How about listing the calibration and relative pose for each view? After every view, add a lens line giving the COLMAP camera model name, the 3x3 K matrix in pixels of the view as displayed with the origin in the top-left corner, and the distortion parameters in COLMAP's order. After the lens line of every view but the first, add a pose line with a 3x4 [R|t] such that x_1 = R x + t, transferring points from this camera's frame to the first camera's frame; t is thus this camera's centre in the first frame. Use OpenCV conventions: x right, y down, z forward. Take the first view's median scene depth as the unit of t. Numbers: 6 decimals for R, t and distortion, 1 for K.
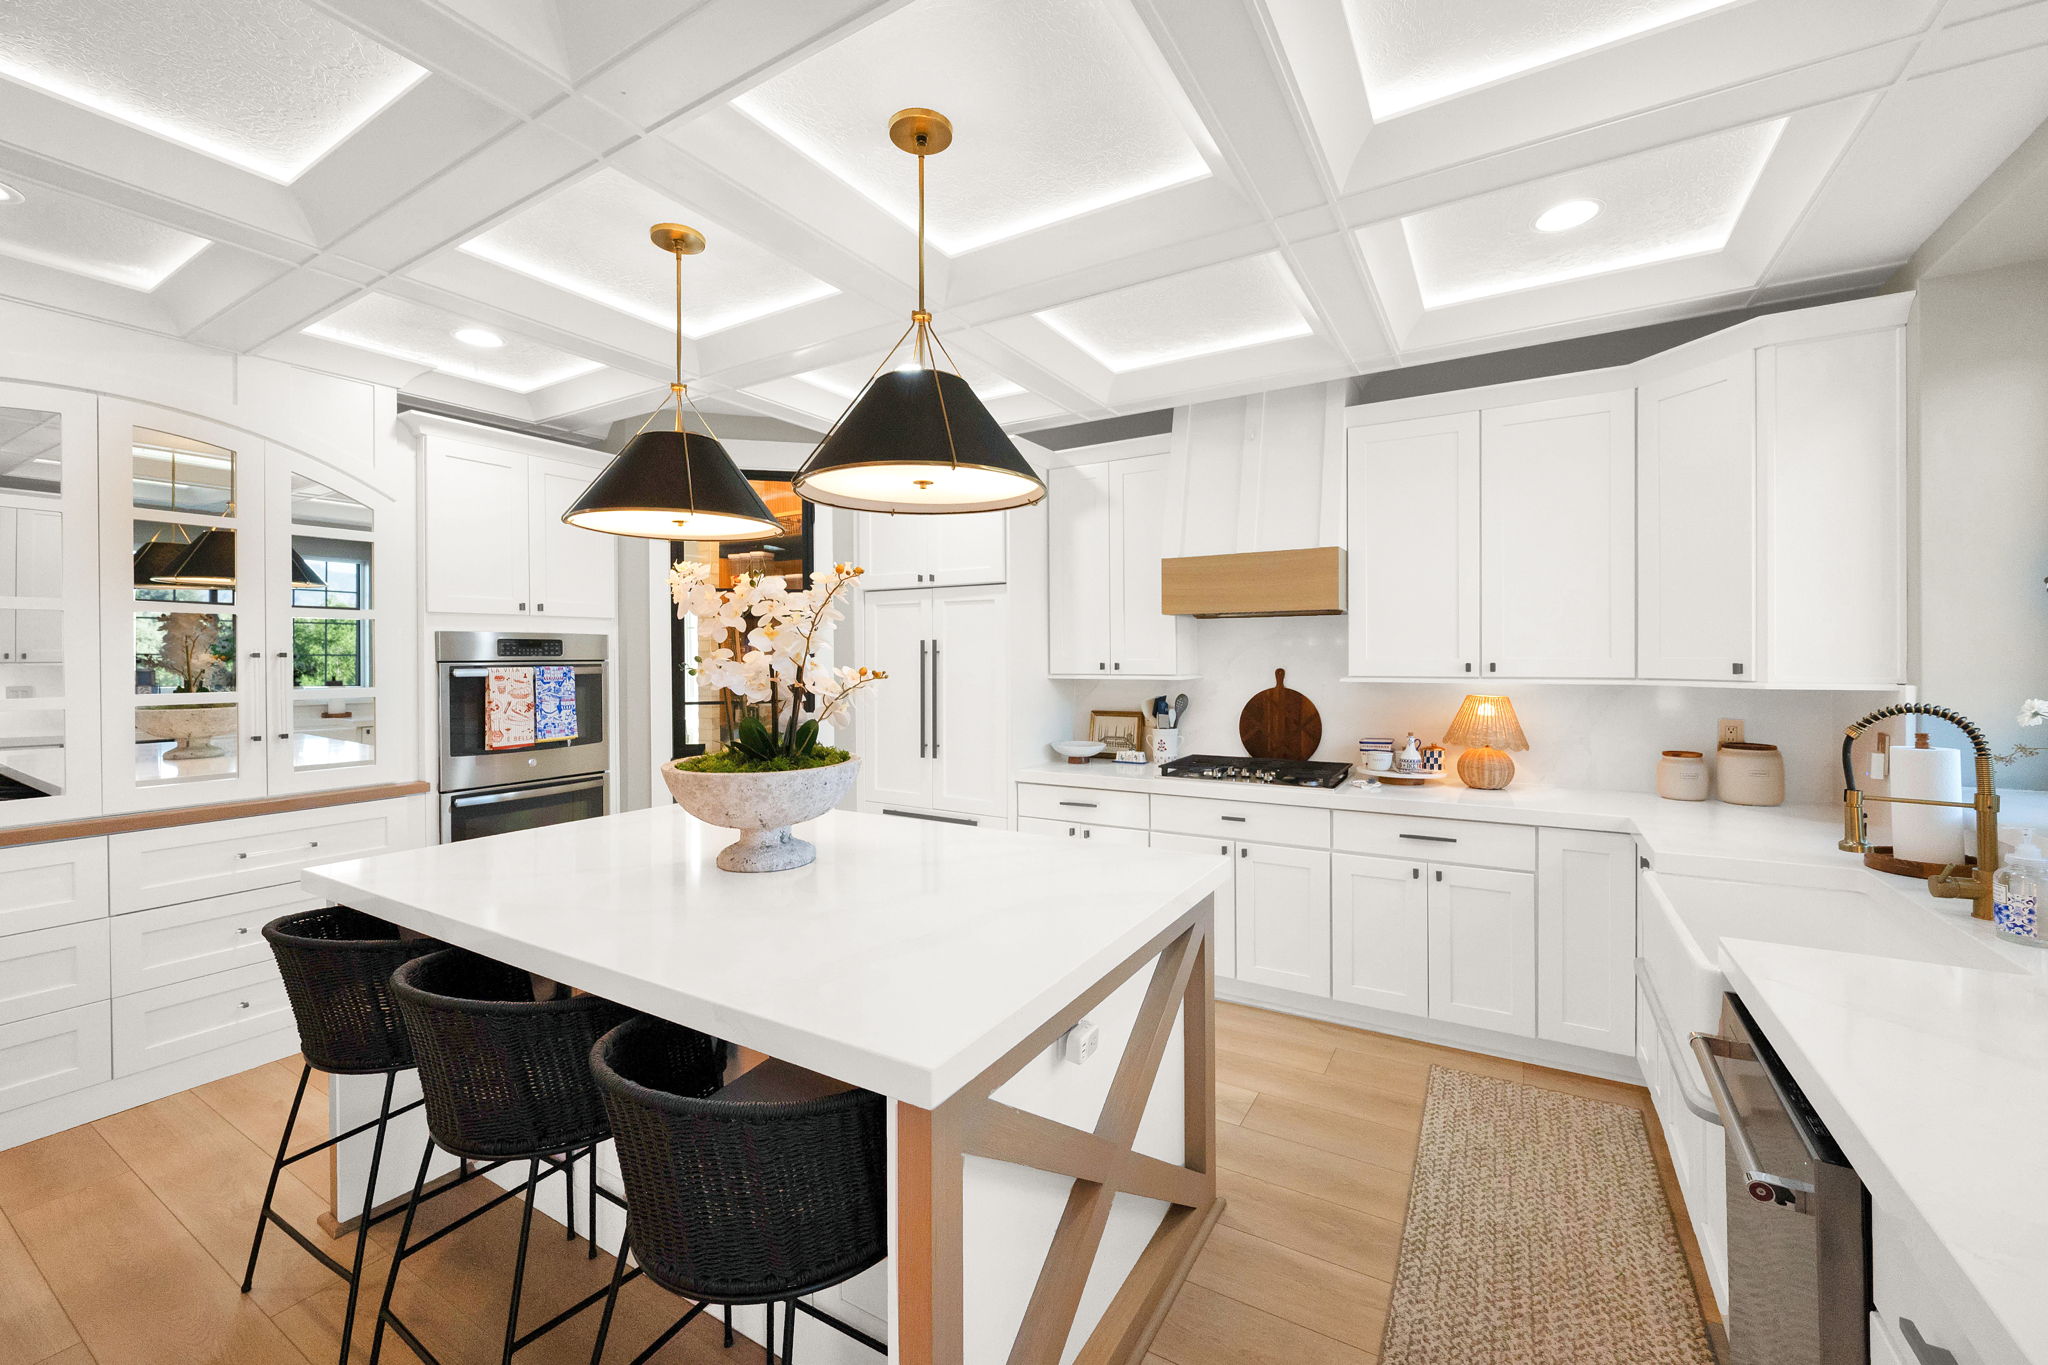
lens RADIAL K [[828.1, 0, 1033.1], [0, 828.1, 655.6], [0, 0, 1]] dist [-0.009603, 0.001787]
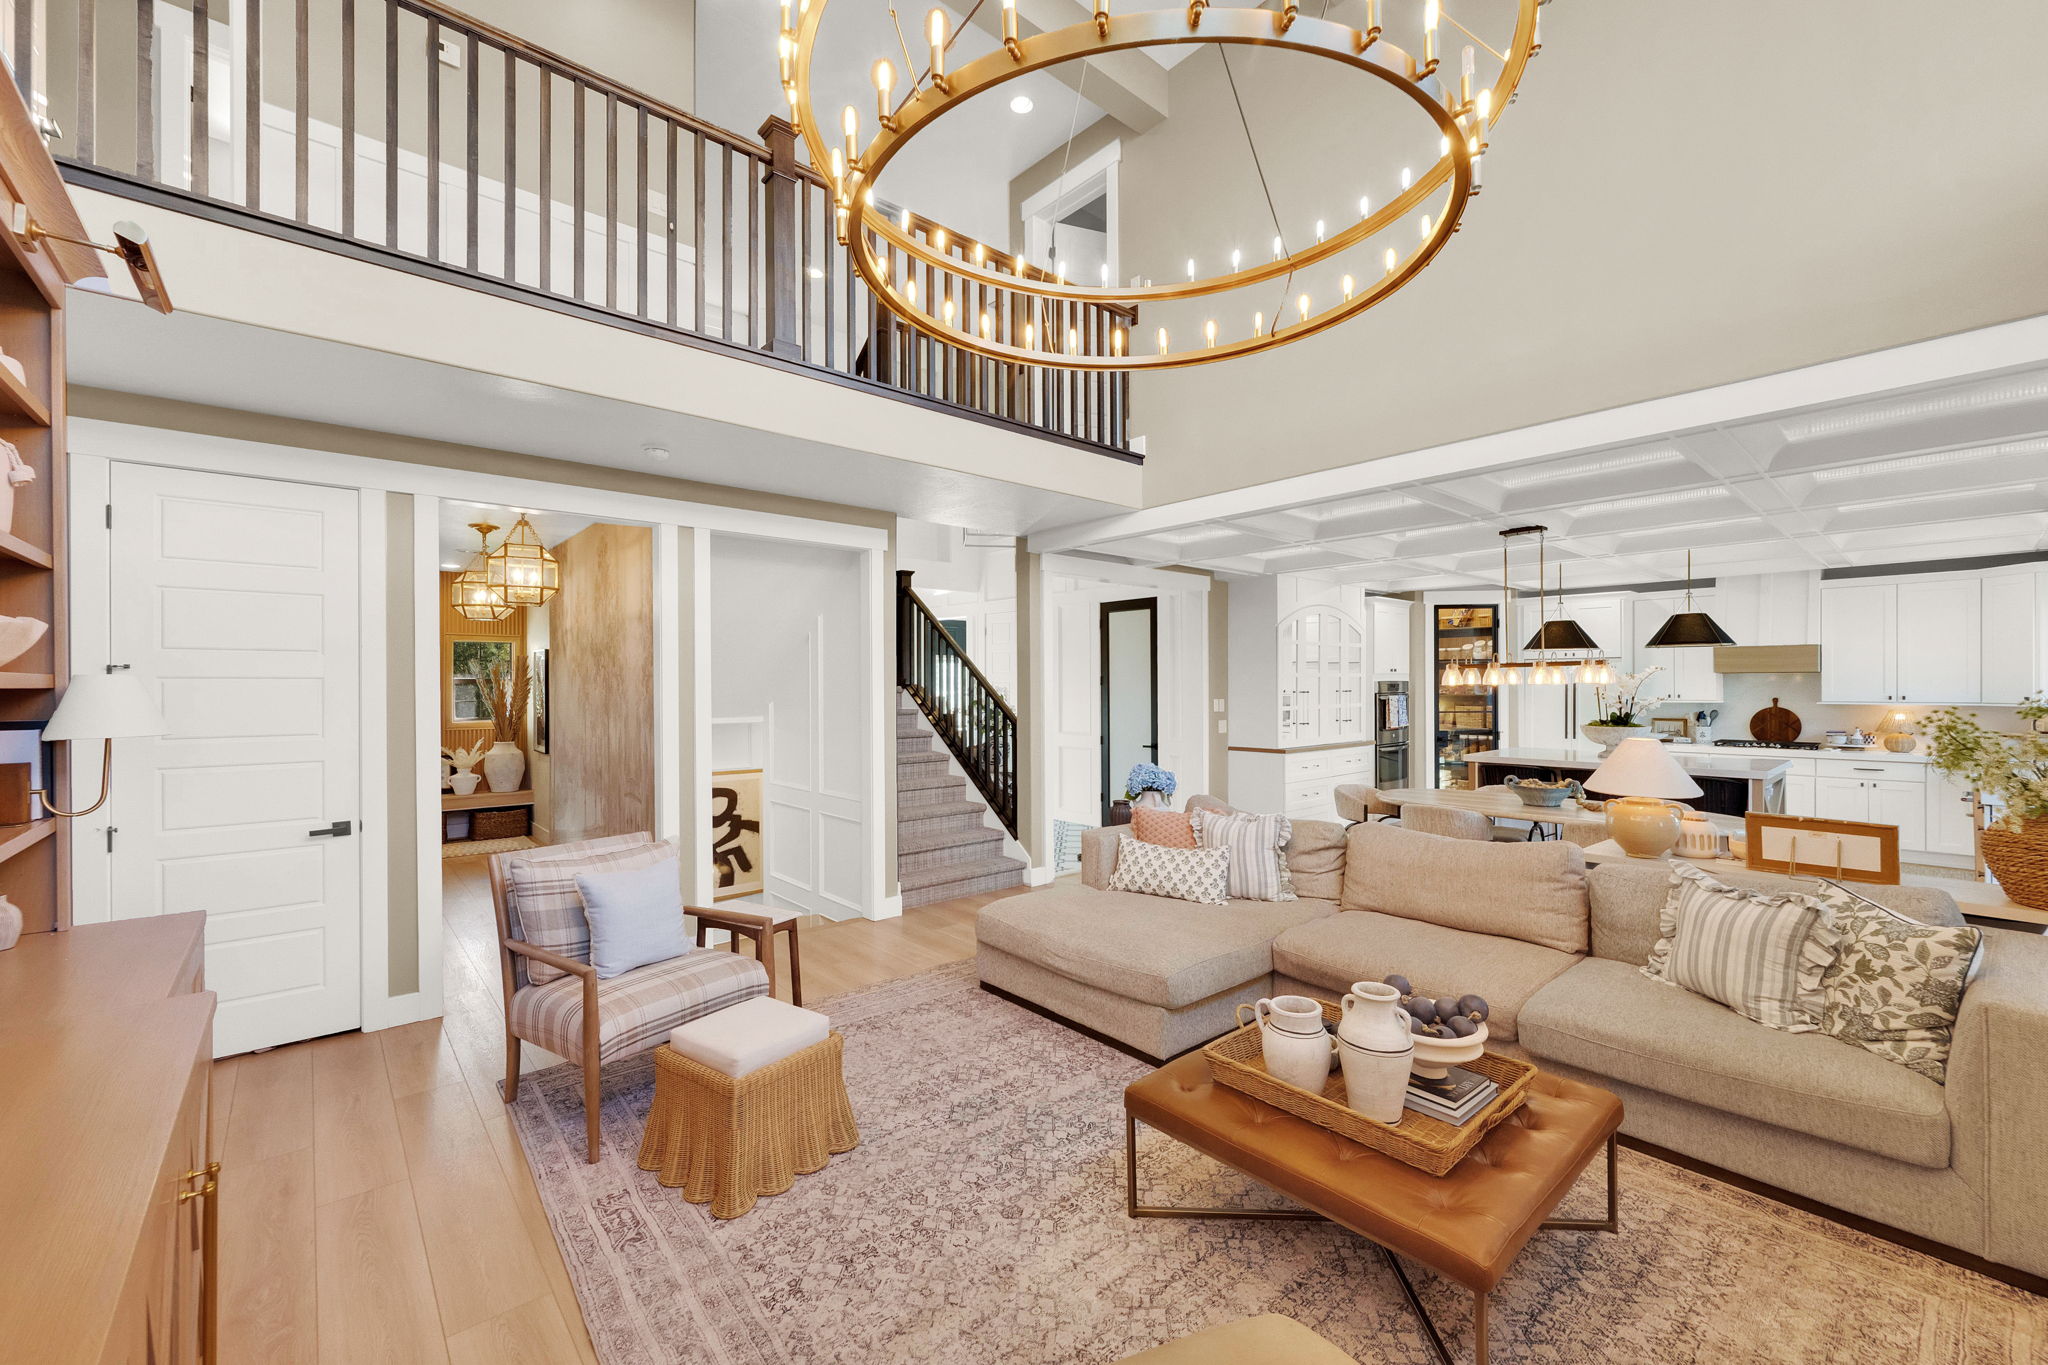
lens RADIAL K [[828.1, 0, 1022.3], [0, 828.1, 680.4], [0, 0, 1]] dist [-0.009603, 0.001787]
pose [[0.946842, 0.002043, -0.321693, -0.853658], [-0.002476, 0.999996, -0.000936, -0.023540], [0.321690, 0.001683, 0.946844, -1.617715]]
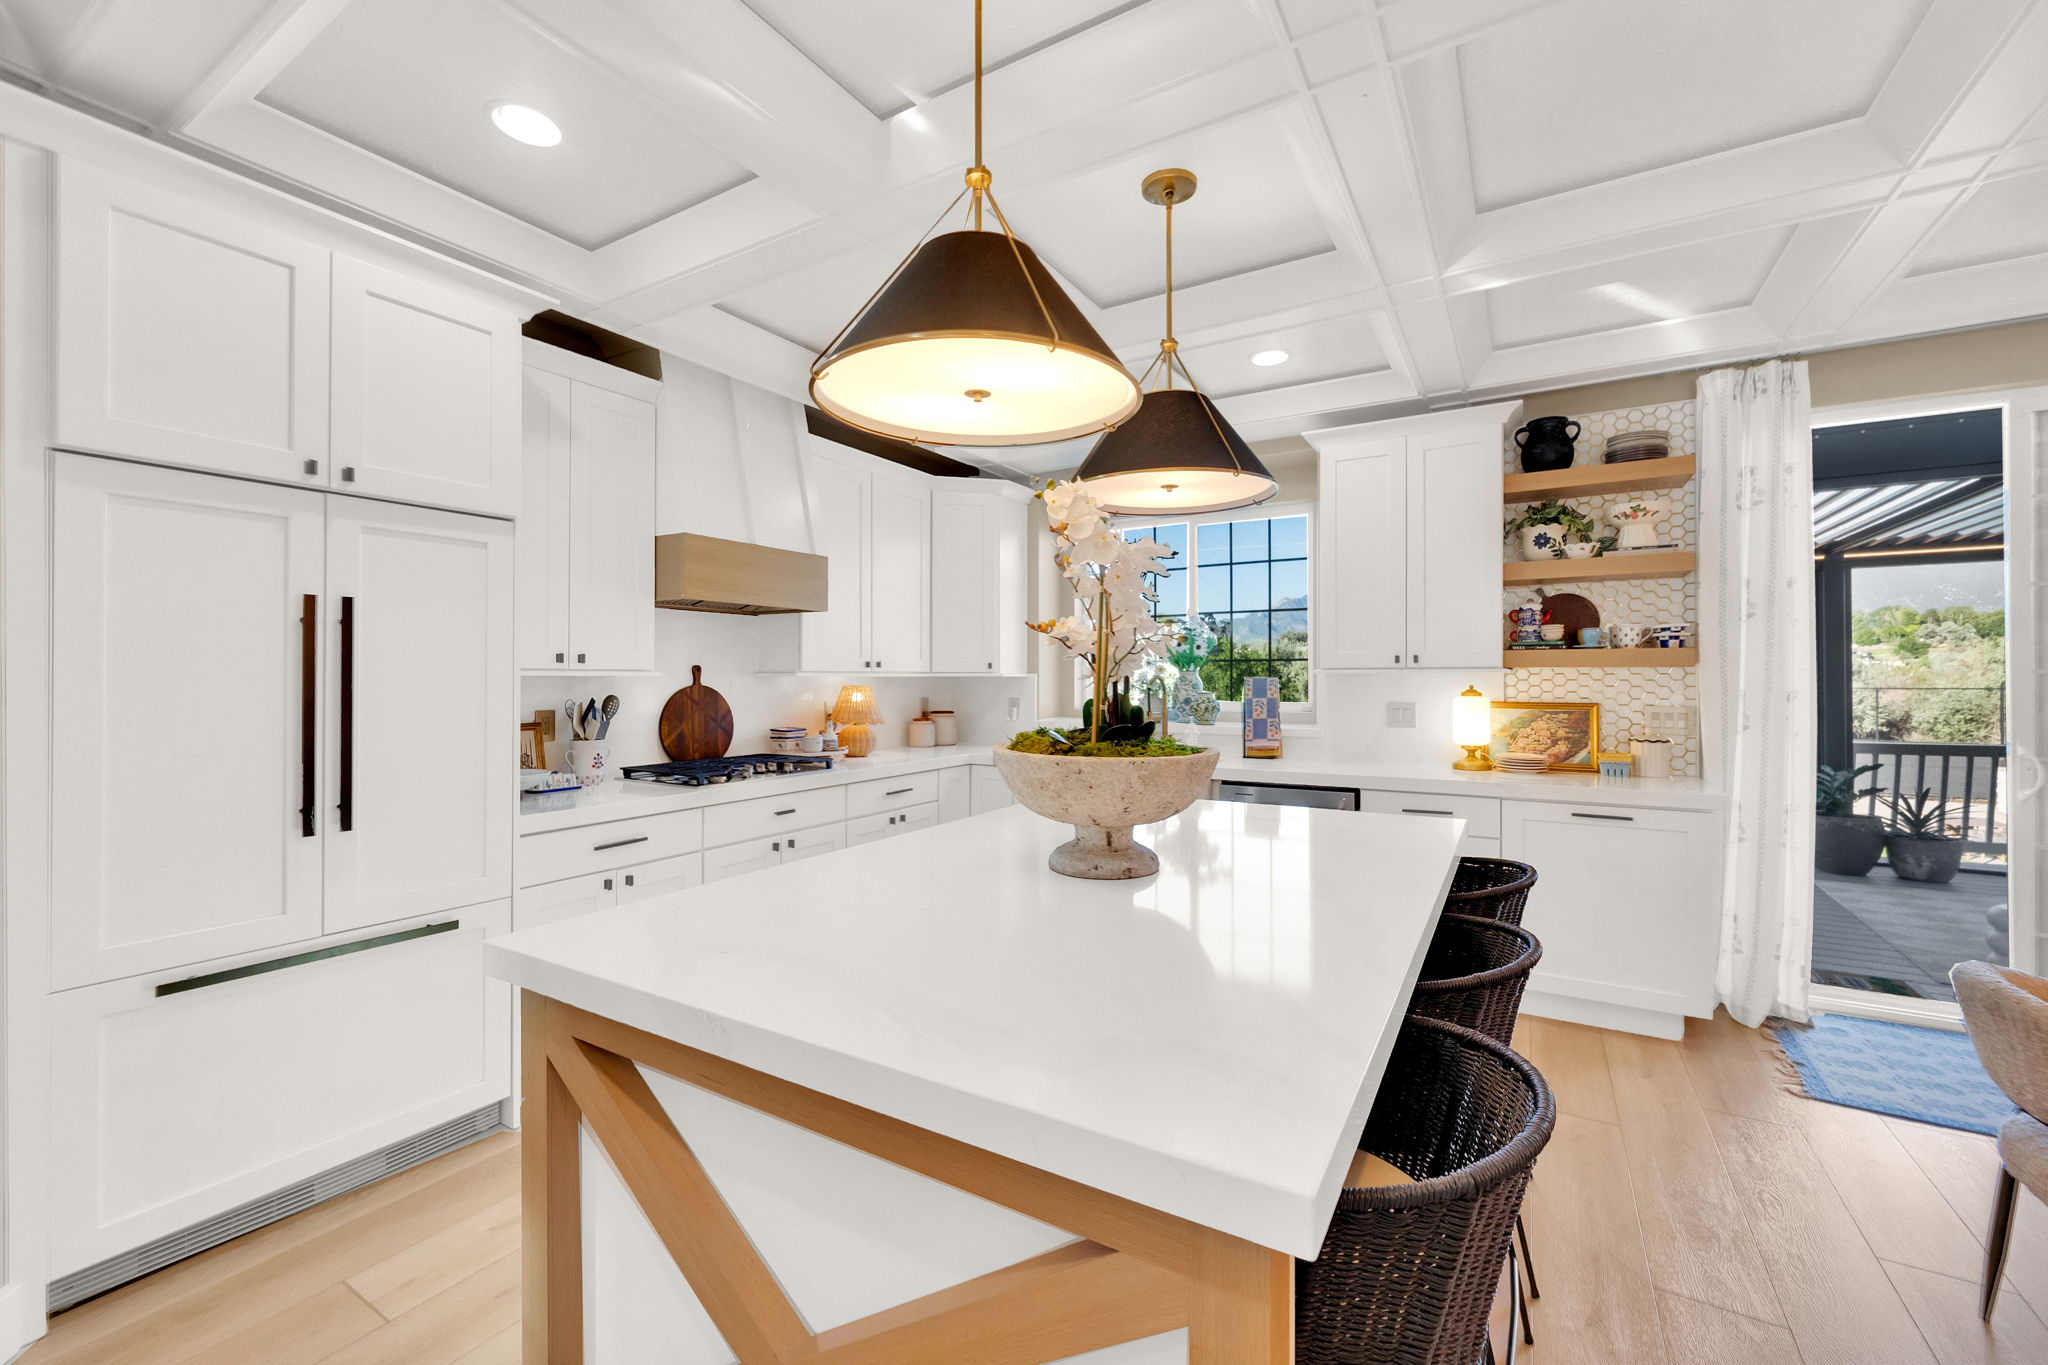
lens RADIAL K [[828.1, 0, 1024.6], [0, 828.1, 684.3], [0, 0, 1]] dist [-0.009603, 0.001787]
pose [[0.009450, -0.003671, 0.999949, -0.661046], [0.001316, 0.999992, 0.003659, 0.034836], [-0.999954, 0.001281, 0.009455, 0.618633]]
